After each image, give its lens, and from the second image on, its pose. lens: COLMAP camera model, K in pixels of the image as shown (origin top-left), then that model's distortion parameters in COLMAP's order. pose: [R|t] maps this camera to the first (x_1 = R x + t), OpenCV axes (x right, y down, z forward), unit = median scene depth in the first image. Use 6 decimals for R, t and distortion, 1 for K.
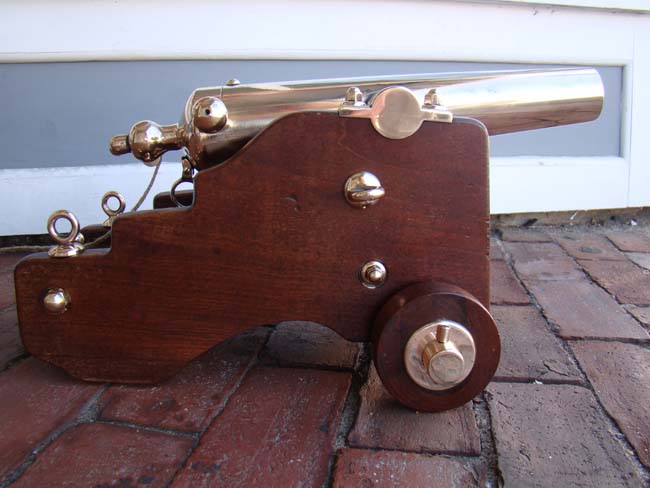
lens RADIAL K [[600.7, 0, 325.0], [0, 600.7, 244.0], [0, 0, 1]] dist [-0.175600, 0.120740]
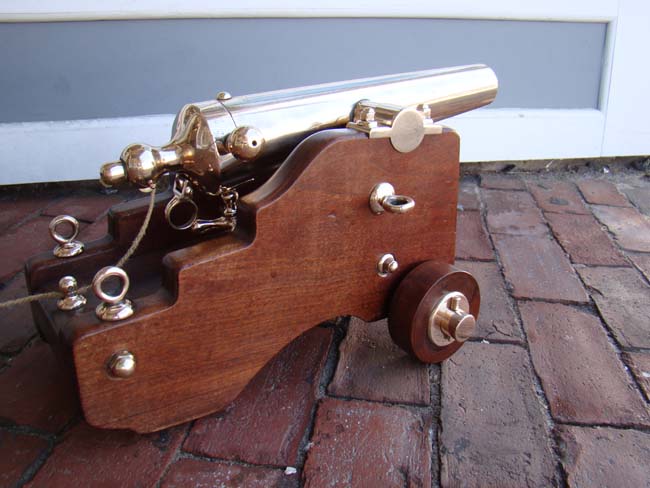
lens RADIAL K [[600.7, 0, 325.0], [0, 600.7, 244.0], [0, 0, 1]] dist [-0.175600, 0.120740]
pose [[0.999742, 0.020688, 0.009345, 0.011382], [-0.021981, 0.985080, 0.170689, -0.158288], [-0.005674, -0.170851, 0.985281, -0.174869]]
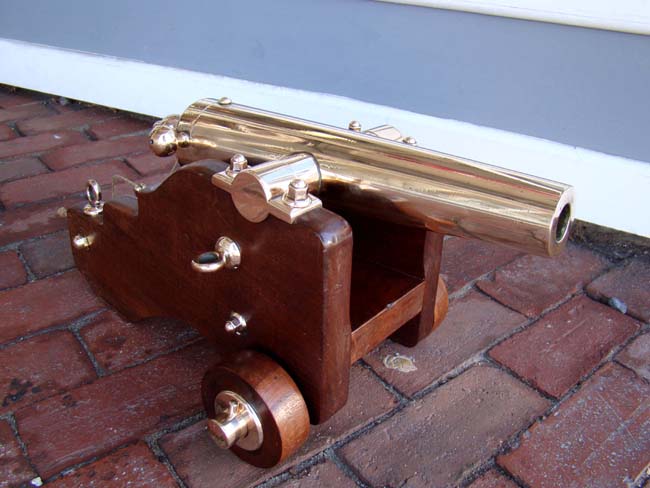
lens RADIAL K [[600.7, 0, 325.0], [0, 600.7, 244.0], [0, 0, 1]] dist [-0.175600, 0.120740]
pose [[0.728970, 0.367660, -0.577433, 0.666965], [-0.192573, 0.919602, 0.342414, -0.420109], [0.656900, -0.138411, 0.741164, 0.277061]]
